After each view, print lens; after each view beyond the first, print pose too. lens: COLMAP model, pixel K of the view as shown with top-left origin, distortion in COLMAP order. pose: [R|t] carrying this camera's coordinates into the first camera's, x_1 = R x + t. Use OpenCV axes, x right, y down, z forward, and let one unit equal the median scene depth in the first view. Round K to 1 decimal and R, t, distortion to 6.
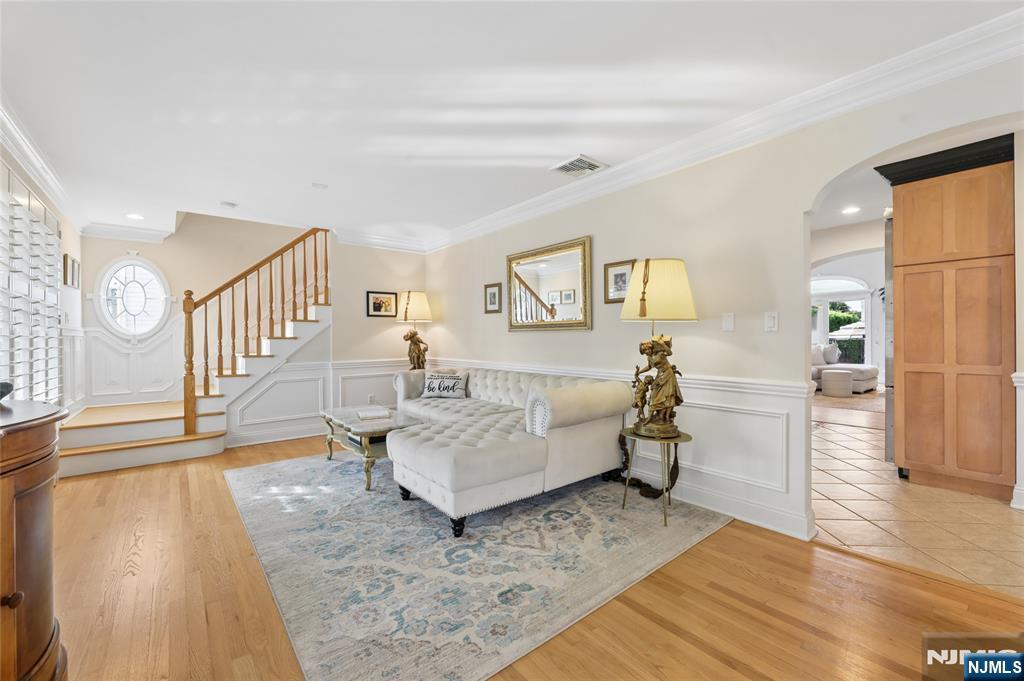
lens RADIAL K [[424.3, 0, 503.8], [0, 424.3, 348.1], [0, 0, 1]] dist [-0.003726, -0.000465]
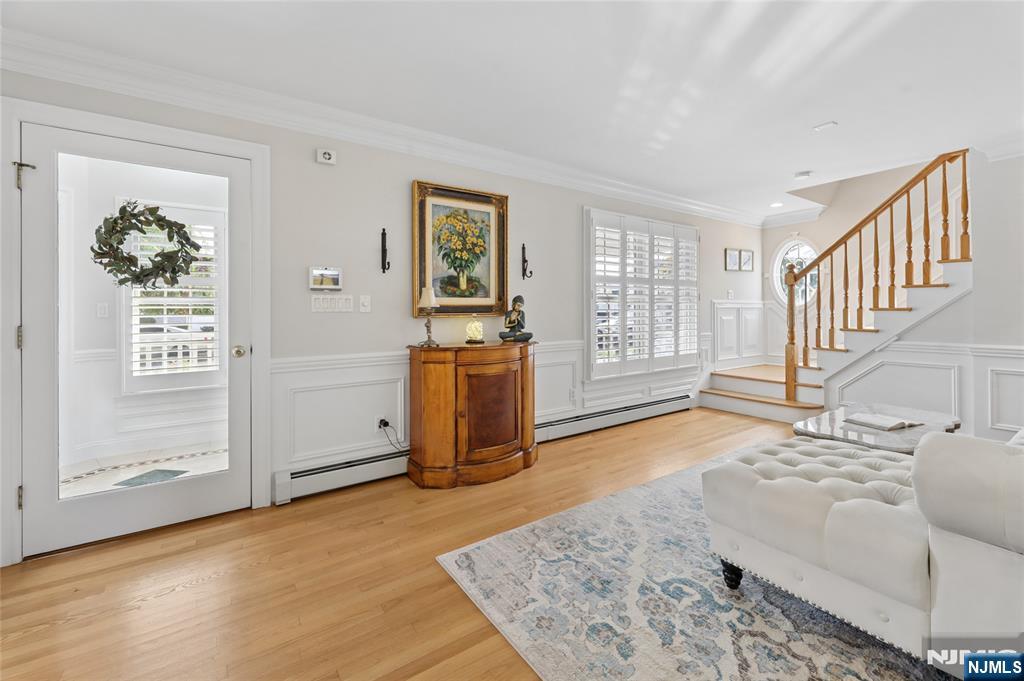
lens RADIAL K [[424.3, 0, 516.2], [0, 424.3, 318.8], [0, 0, 1]] dist [-0.003726, -0.000465]
pose [[-0.068997, 0.024187, -0.997324, 0.605138], [-0.016866, 0.999535, 0.025408, -0.026442], [0.997474, 0.018574, -0.068557, 0.646429]]
